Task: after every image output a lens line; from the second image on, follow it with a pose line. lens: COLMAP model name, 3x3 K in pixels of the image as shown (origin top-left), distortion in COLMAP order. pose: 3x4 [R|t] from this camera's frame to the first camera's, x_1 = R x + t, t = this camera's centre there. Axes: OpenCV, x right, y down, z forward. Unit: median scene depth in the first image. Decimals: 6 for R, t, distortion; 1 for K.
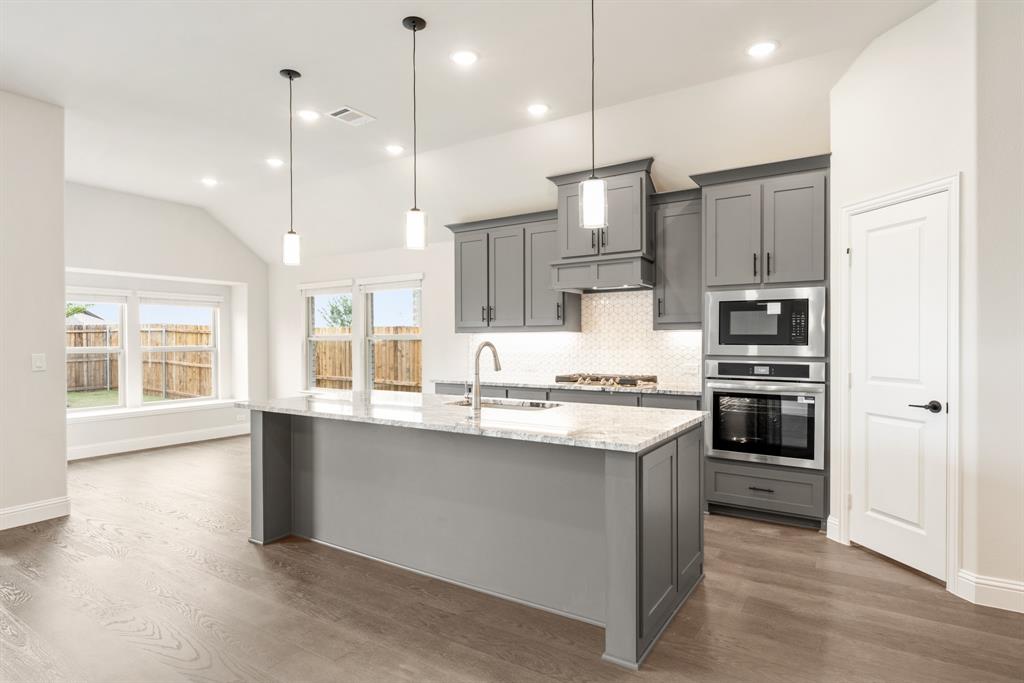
lens RADIAL K [[556.0, 0, 505.0], [0, 556.0, 344.6], [0, 0, 1]] dist [-0.000235, 0.000470]
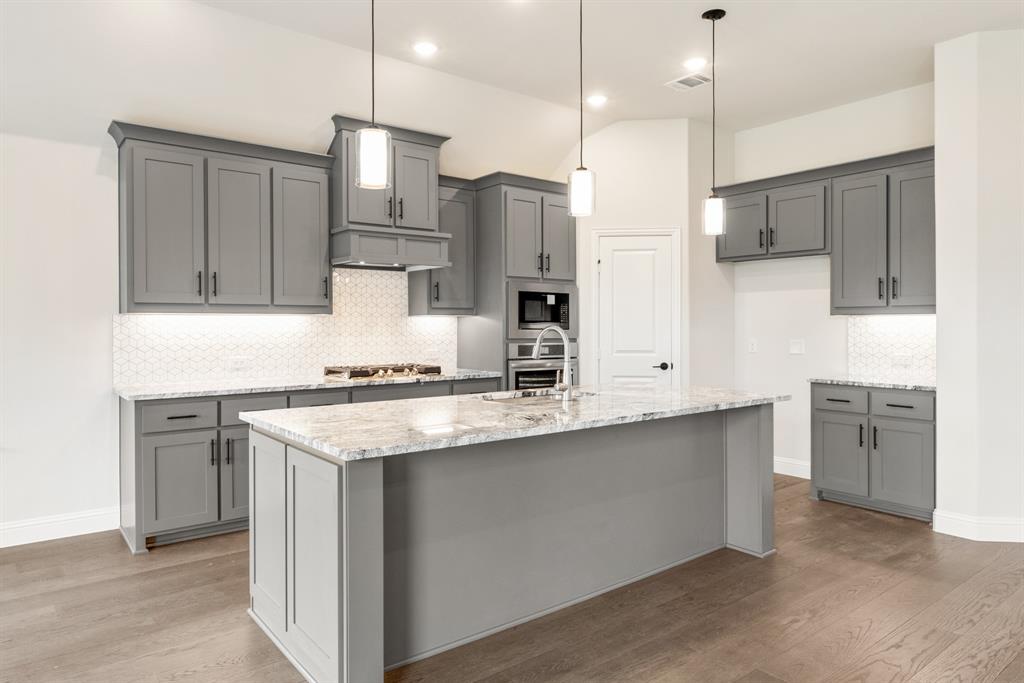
lens RADIAL K [[651.8, 0, 493.1], [0, 651.8, 325.8], [0, 0, 1]] dist [0.001846, 0.005436]
pose [[0.330973, 0.001722, 0.943639, -0.797632], [0.007292, 0.999964, -0.004382, -0.001414], [-0.943612, 0.008331, 0.330948, 0.559566]]
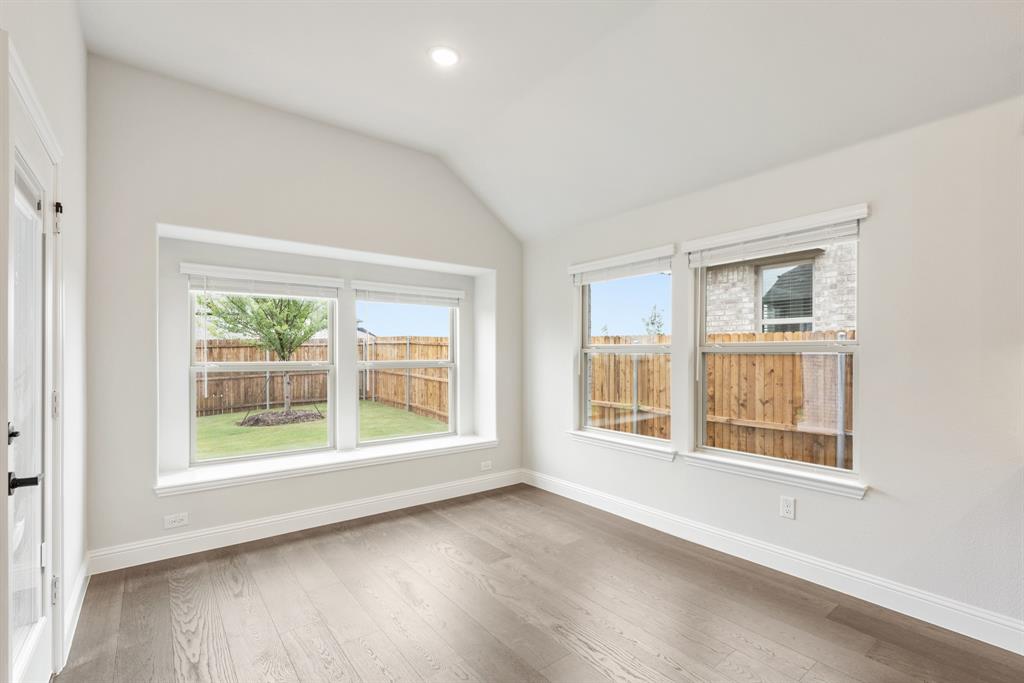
lens RADIAL K [[469.9, 0, 540.6], [0, 469.9, 355.4], [0, 0, 1]] dist [-0.001202, 0.000698]
pose [[0.954870, 0.004948, -0.296984, -0.421593], [-0.006576, 0.999968, -0.004484, -0.003498], [0.296953, 0.006234, 0.954872, 0.819121]]
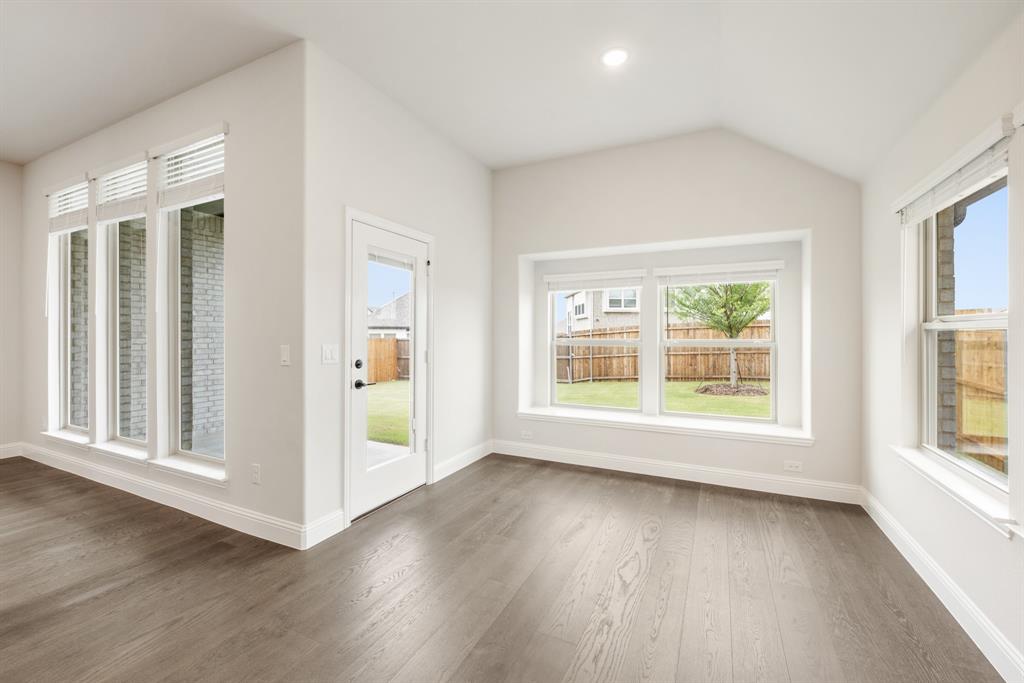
lens RADIAL K [[418.3, 0, 515.0], [0, 418.3, 336.6], [0, 0, 1]] dist [0.003587, -0.000257]
pose [[0.122372, 0.008195, -0.992450, -0.147865], [-0.007544, 0.999945, 0.007327, -0.003989], [0.992456, 0.006590, 0.122427, 1.164857]]
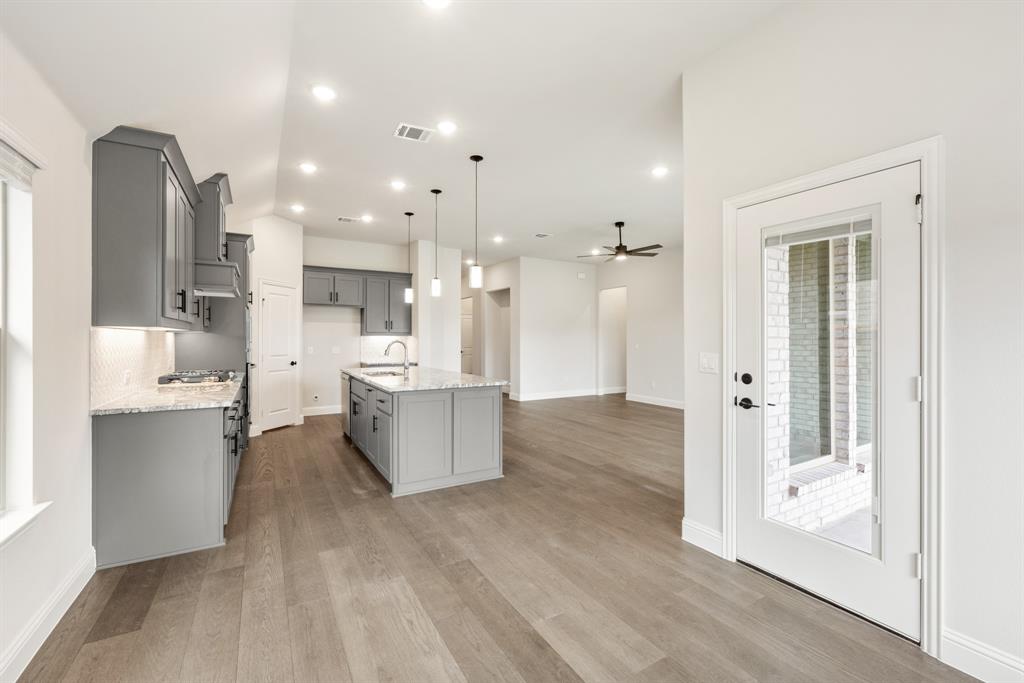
lens RADIAL K [[418.3, 0, 507.5], [0, 418.3, 340.3], [0, 0, 1]] dist [0.003587, -0.000257]
pose [[-0.893907, 0.001724, 0.448249, -0.791606], [0.006378, 0.999940, 0.008873, -0.011047], [-0.448207, 0.010791, -0.893865, 1.623728]]
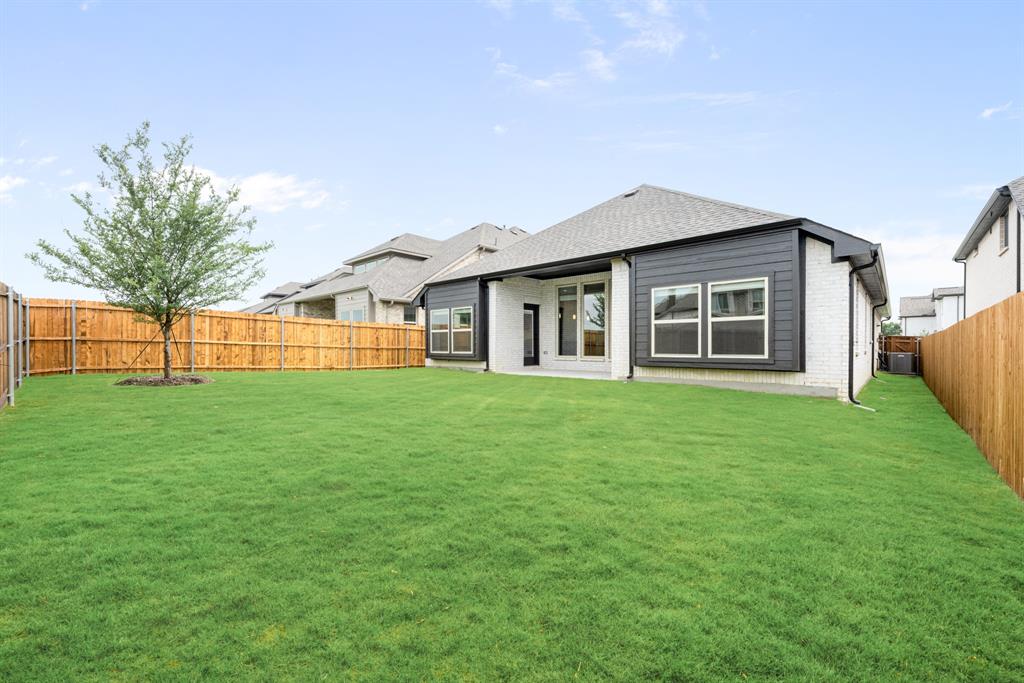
lens RADIAL K [[418.3, 0, 511.1], [0, 418.3, 344.2], [0, 0, 1]] dist [0.003587, -0.000257]
pose [[0.169256, 0.003176, 0.985567, -4.173214], [0.003337, 0.999987, -0.003796, 0.125805], [-0.985567, 0.003932, 0.169243, 0.600857]]
